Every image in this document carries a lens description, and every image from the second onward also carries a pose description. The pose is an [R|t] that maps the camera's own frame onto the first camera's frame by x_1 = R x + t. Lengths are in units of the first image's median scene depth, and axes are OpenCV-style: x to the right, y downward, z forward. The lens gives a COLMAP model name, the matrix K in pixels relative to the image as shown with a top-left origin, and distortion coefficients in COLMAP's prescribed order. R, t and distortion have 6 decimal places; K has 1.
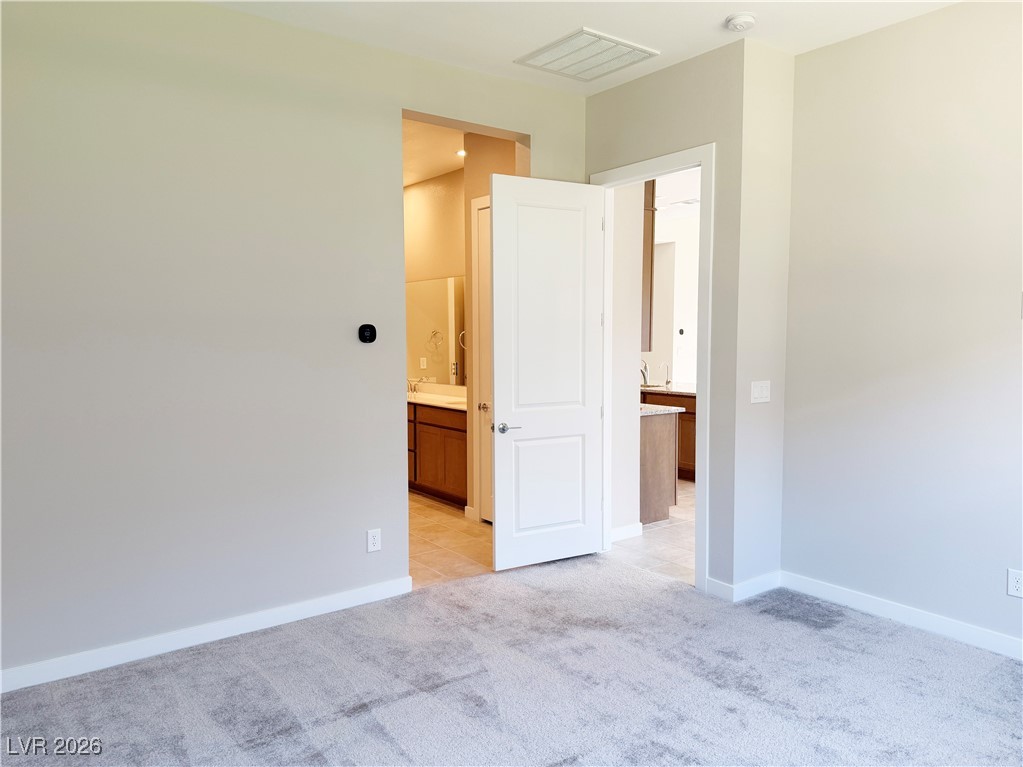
lens RADIAL K [[729.7, 0, 516.6], [0, 729.7, 385.4], [0, 0, 1]] dist [0.125734, -0.204504]
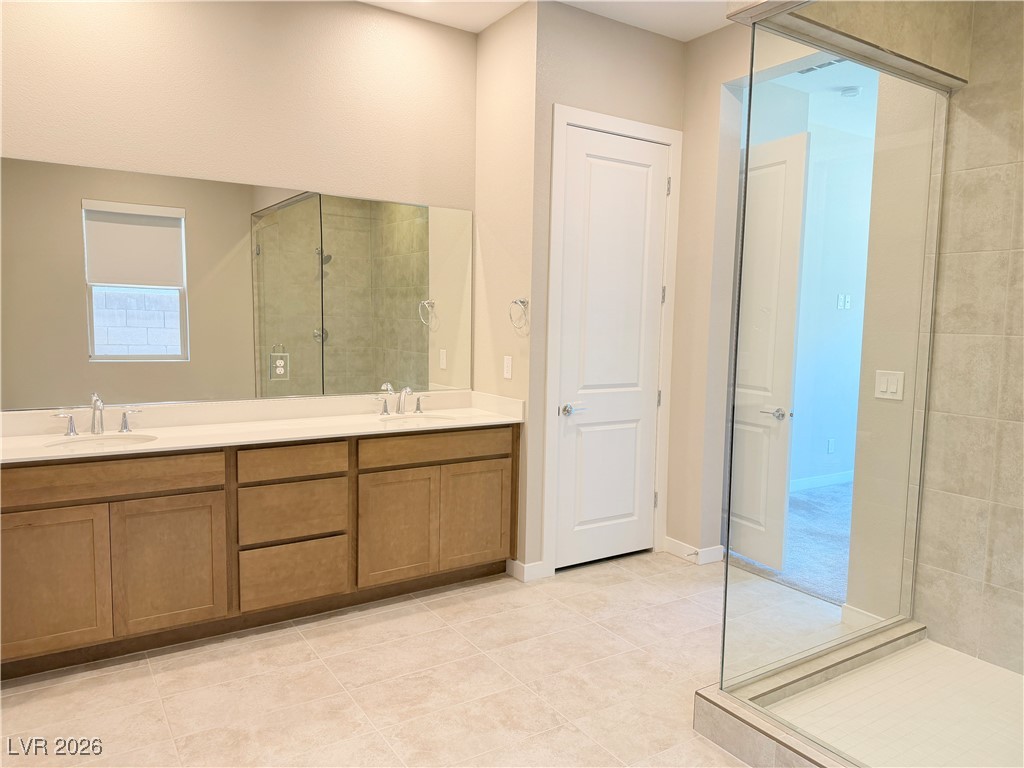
lens RADIAL K [[730.4, 0, 517.1], [0, 730.4, 385.9], [0, 0, 1]] dist [0.125734, -0.204504]
pose [[0.063935, -0.099281, 0.993003, -0.700159], [0.049826, 0.994116, 0.096185, -0.059975], [-0.996709, 0.043328, 0.068506, 0.933224]]
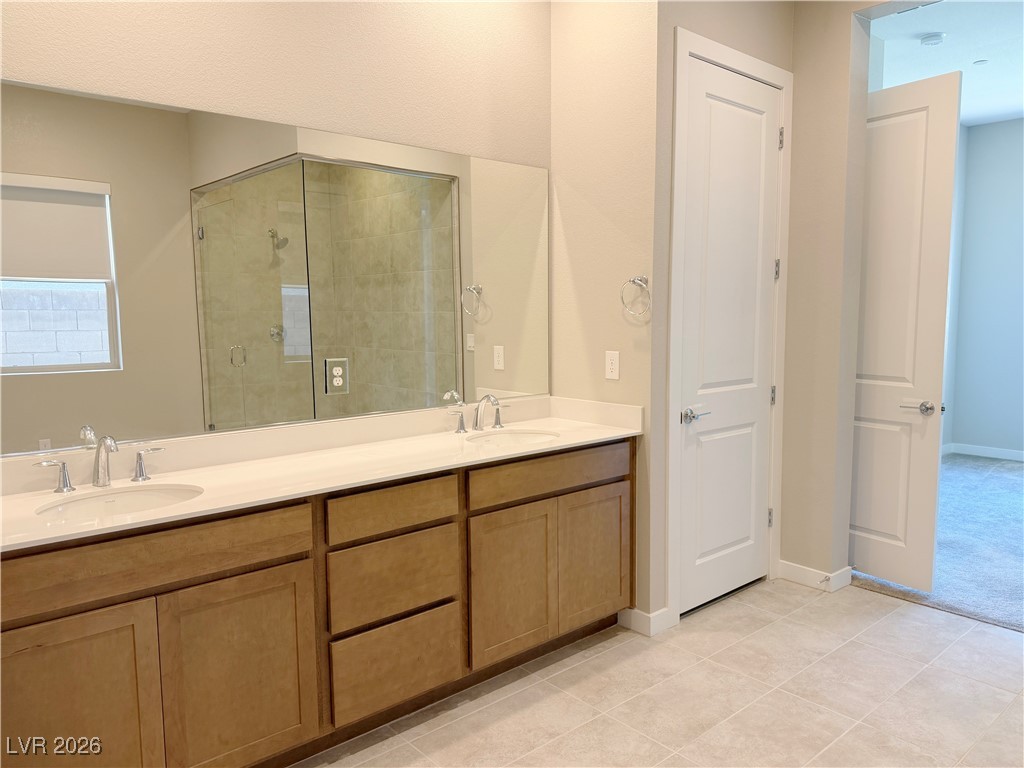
lens RADIAL K [[744.0, 0, 512.0], [0, 744.0, 384.0], [0, 0, 1]] dist [0.108134, -0.168307]
pose [[-0.071985, -0.106225, 0.991733, -0.567079], [0.075855, 0.990850, 0.111636, -0.065239], [-0.994517, 0.083264, -0.063269, 1.094032]]
